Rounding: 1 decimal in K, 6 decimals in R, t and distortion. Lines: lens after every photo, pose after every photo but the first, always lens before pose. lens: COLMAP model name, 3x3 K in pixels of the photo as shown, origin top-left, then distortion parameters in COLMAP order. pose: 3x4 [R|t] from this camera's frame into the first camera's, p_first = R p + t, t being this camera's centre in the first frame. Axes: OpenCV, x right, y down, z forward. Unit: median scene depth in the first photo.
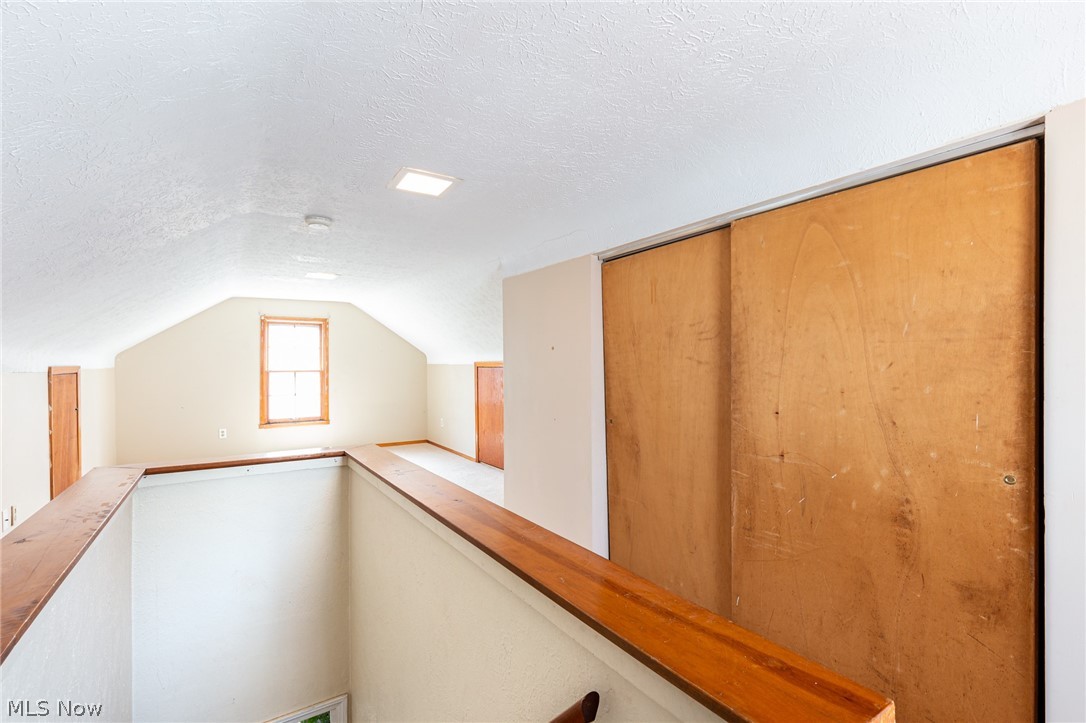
lens RADIAL K [[489.3, 0, 543.7], [0, 489.3, 368.3], [0, 0, 1]] dist [0.002916, -0.000192]
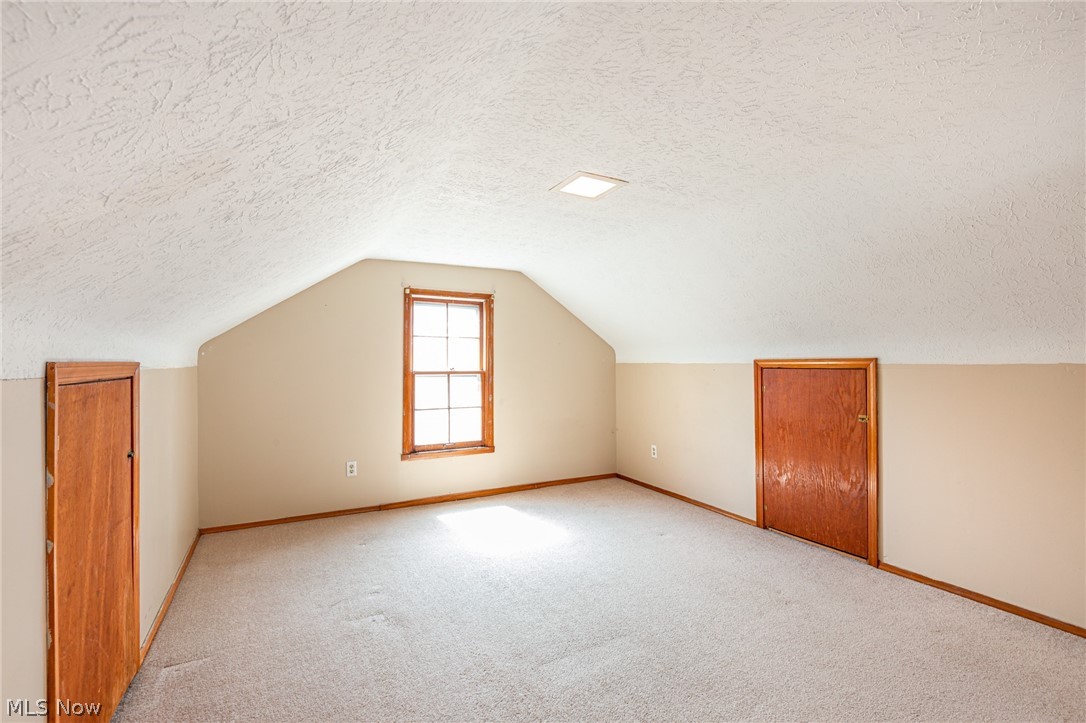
lens RADIAL K [[489.3, 0, 544.0], [0, 489.3, 362.5], [0, 0, 1]] dist [0.002916, -0.000192]
pose [[0.995788, 0.004386, -0.091583, -0.330850], [-0.005532, 0.999910, -0.012260, -0.000374], [0.091521, 0.012715, 0.995722, 0.363910]]
